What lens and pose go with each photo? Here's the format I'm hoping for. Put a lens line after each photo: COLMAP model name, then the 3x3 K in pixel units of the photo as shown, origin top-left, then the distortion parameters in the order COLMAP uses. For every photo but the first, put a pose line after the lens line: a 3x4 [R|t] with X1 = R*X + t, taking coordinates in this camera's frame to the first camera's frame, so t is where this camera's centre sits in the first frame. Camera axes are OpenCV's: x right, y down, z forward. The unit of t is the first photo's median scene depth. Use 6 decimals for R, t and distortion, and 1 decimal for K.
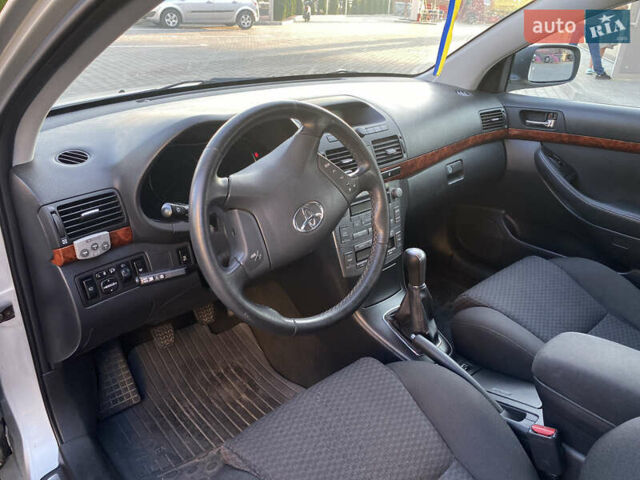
lens RADIAL K [[500.3, 0, 319.6], [0, 500.3, 239.8], [0, 0, 1]] dist [-0.007253, 0.019045]
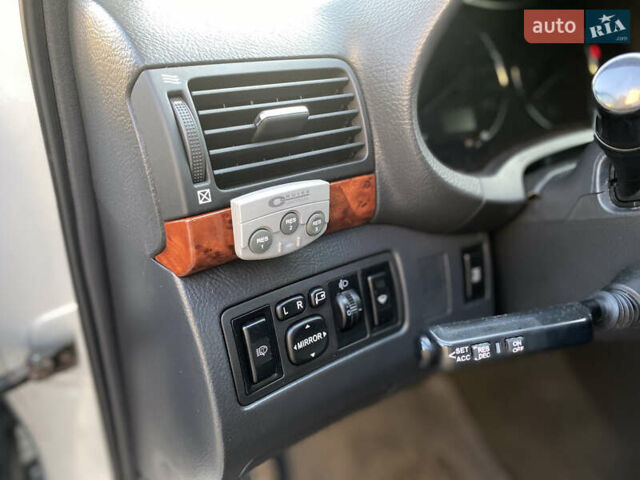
lens RADIAL K [[500.3, 0, 320.2], [0, 500.3, 240.9], [0, 0, 1]] dist [-0.007253, 0.019045]
pose [[0.980940, 0.075268, -0.179140, -0.370658], [-0.076673, 0.997056, -0.000921, 0.023955], [0.178544, 0.014639, 0.983823, 0.689344]]
